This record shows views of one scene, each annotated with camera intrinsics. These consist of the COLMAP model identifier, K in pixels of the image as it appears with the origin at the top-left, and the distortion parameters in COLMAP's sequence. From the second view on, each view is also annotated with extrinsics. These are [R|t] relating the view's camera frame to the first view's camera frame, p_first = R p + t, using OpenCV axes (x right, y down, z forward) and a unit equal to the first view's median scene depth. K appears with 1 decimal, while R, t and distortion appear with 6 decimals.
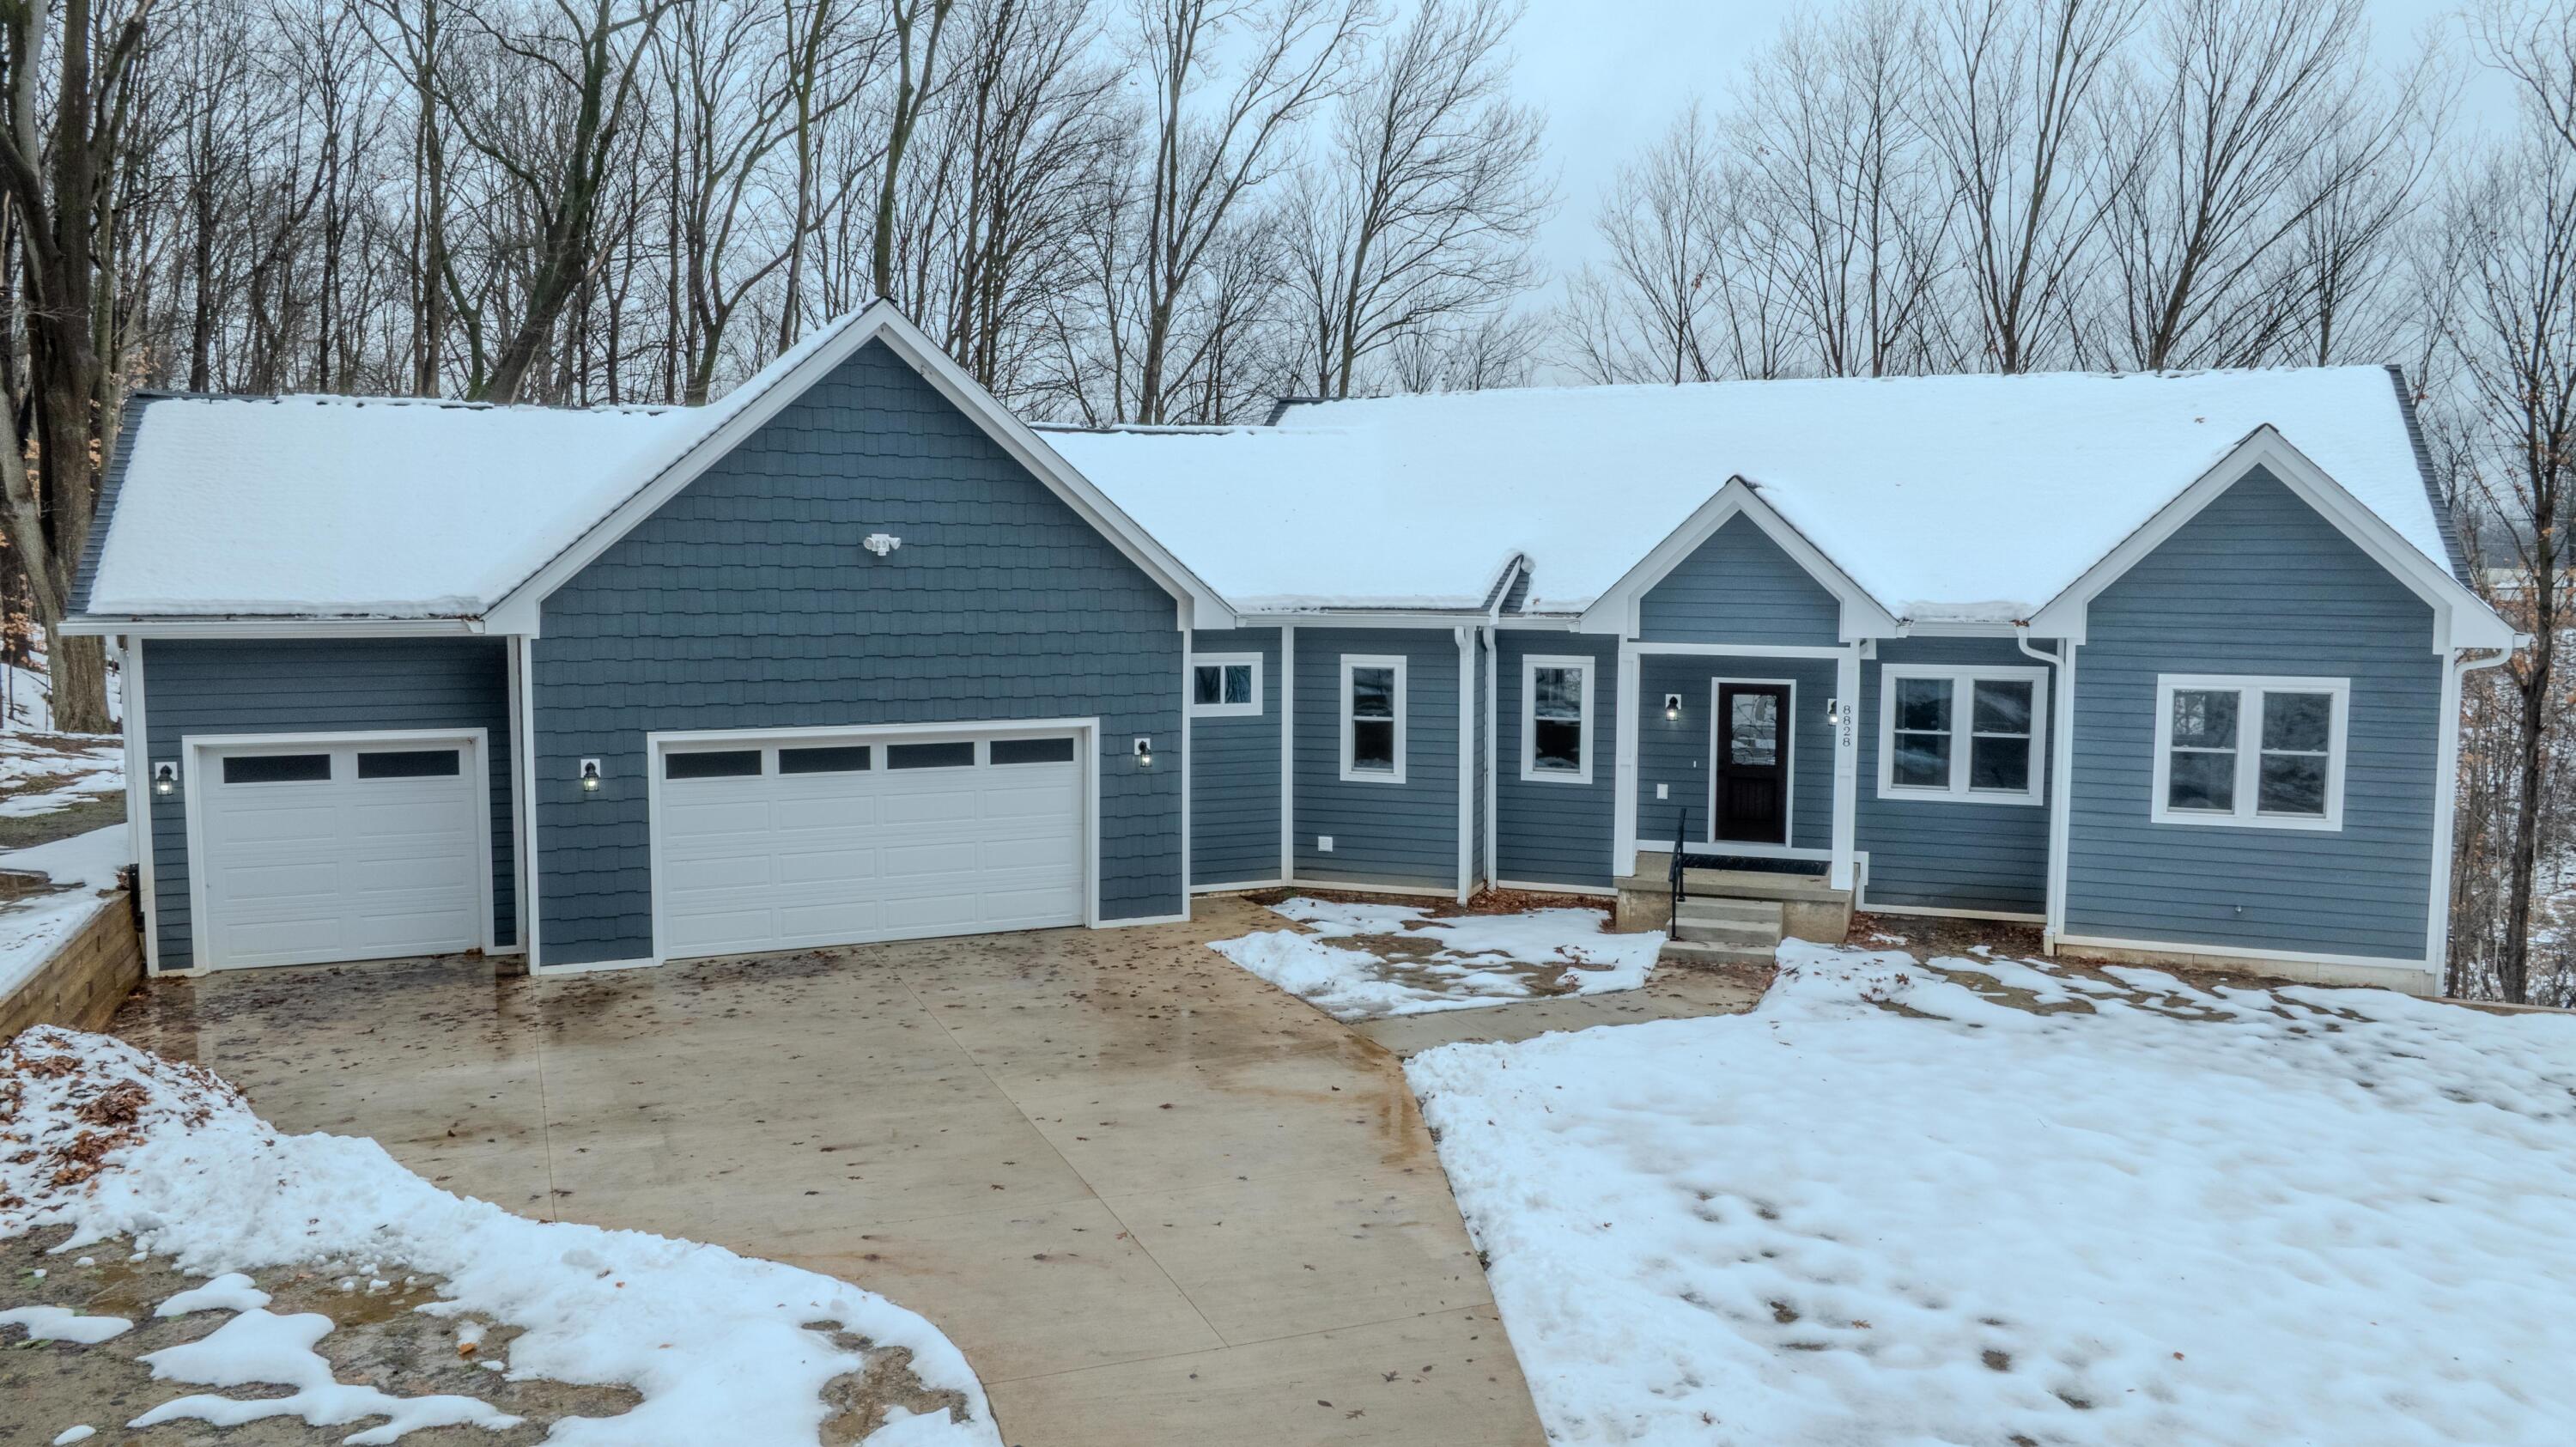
lens RADIAL K [[1827.3, 0, 1288.7], [0, 1827.3, 718.6], [0, 0, 1]] dist [-0.042402, 0.044756]
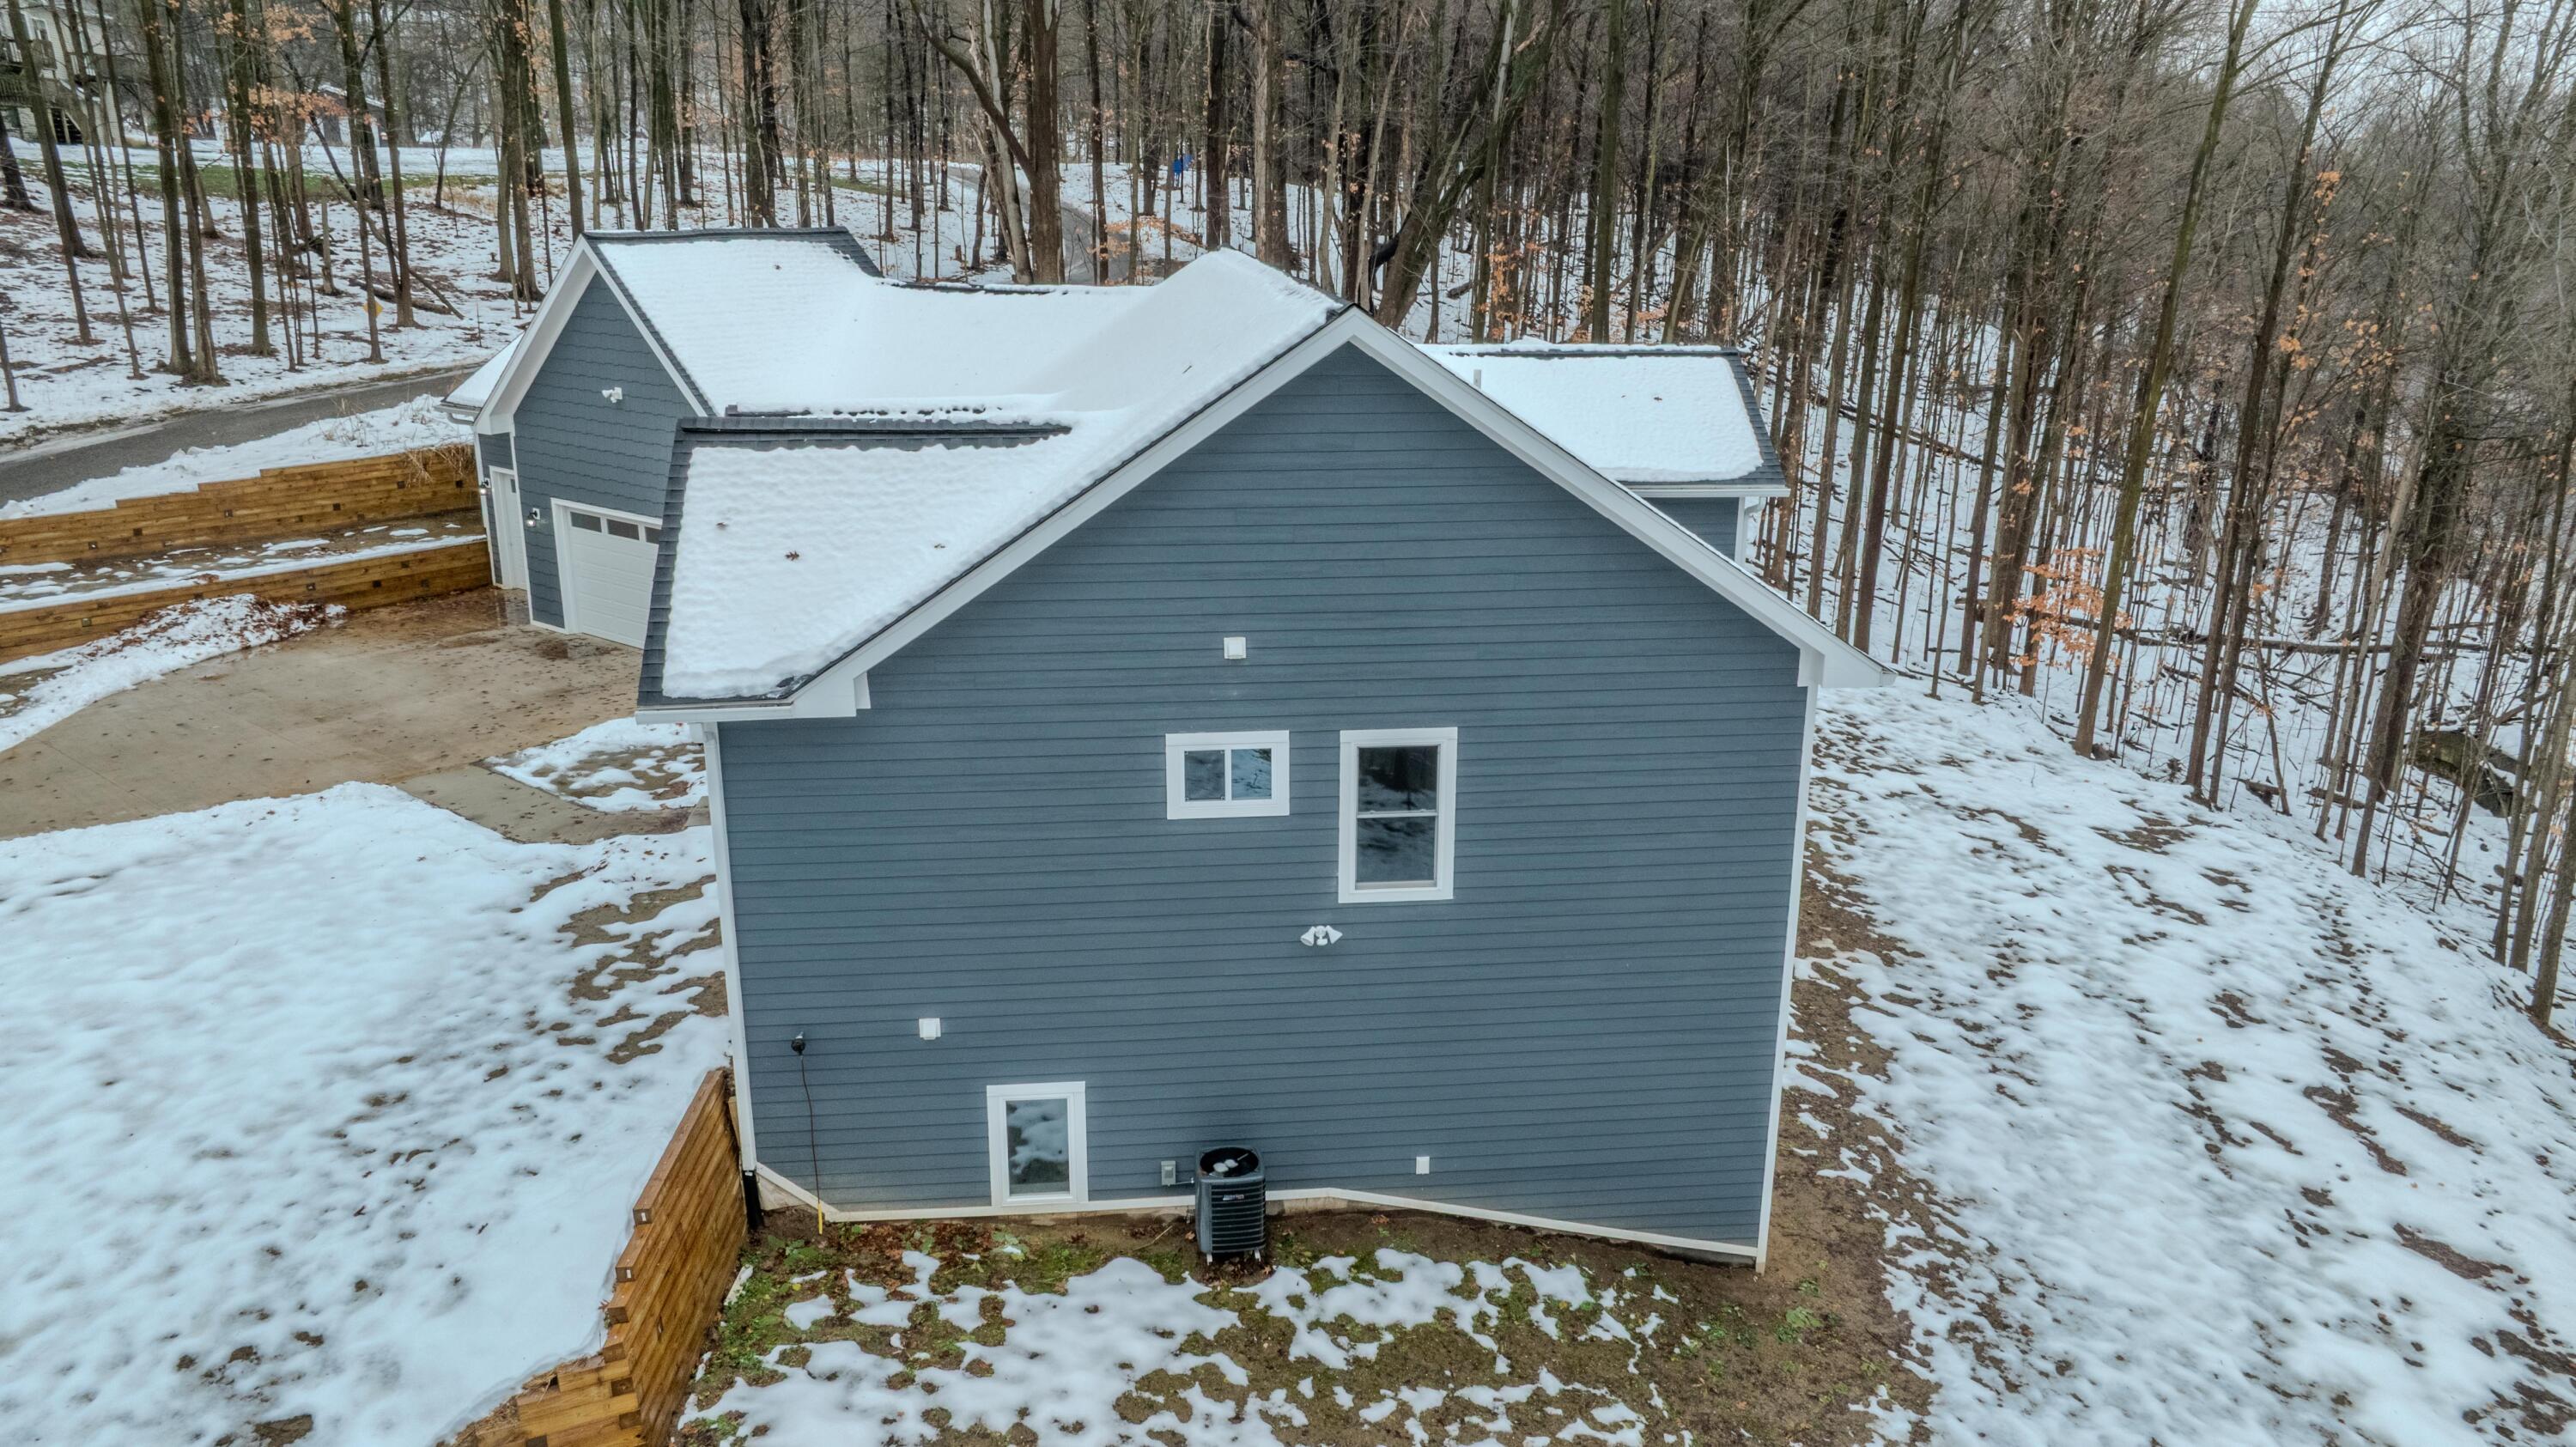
lens RADIAL K [[1827.3, 0, 1285.8], [0, 1827.3, 728.9], [0, 0, 1]] dist [-0.042402, 0.044756]
pose [[0.448326, 0.253733, -0.857102, 1.424124], [-0.078457, 0.966336, 0.245031, -0.246925], [0.890420, -0.042608, 0.453140, 0.819274]]
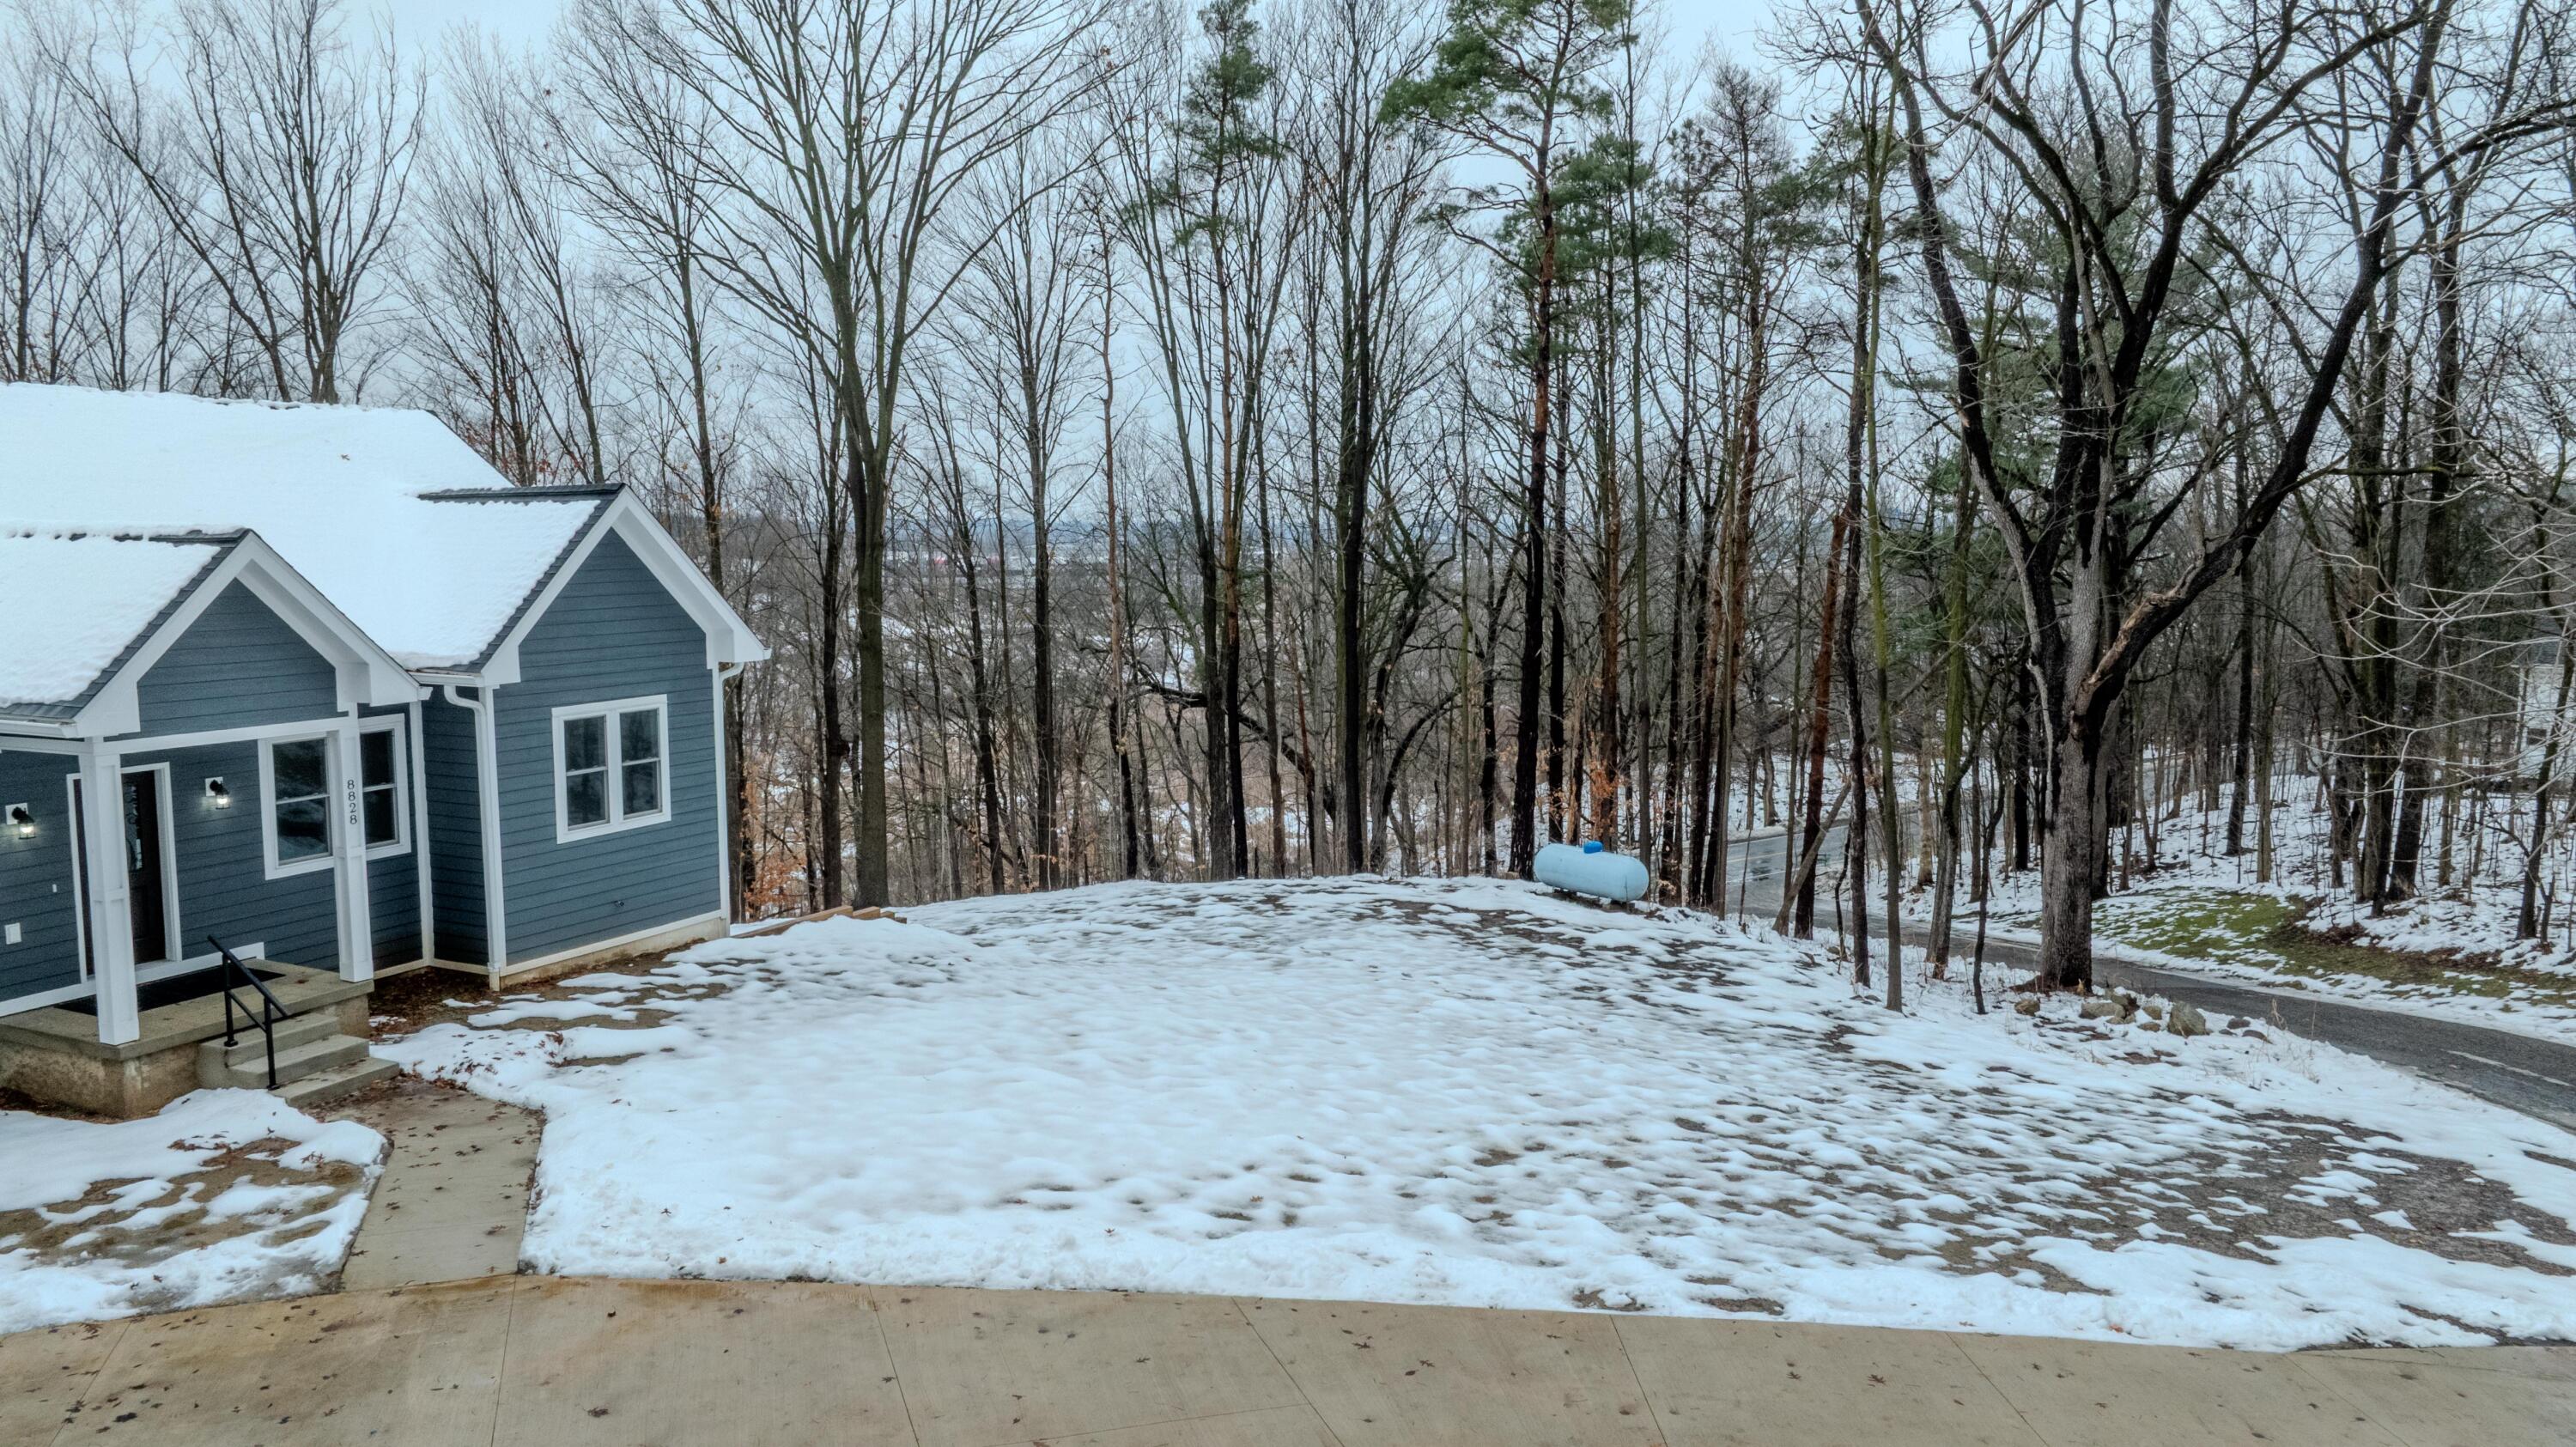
lens RADIAL K [[1827.3, 0, 1304.2], [0, 1827.3, 721.7], [0, 0, 1]] dist [-0.042402, 0.044756]
pose [[0.065346, -0.115772, 0.991124, -0.577966], [0.082641, 0.990463, 0.110246, -0.100238], [-0.994435, 0.074703, 0.074290, 0.474347]]
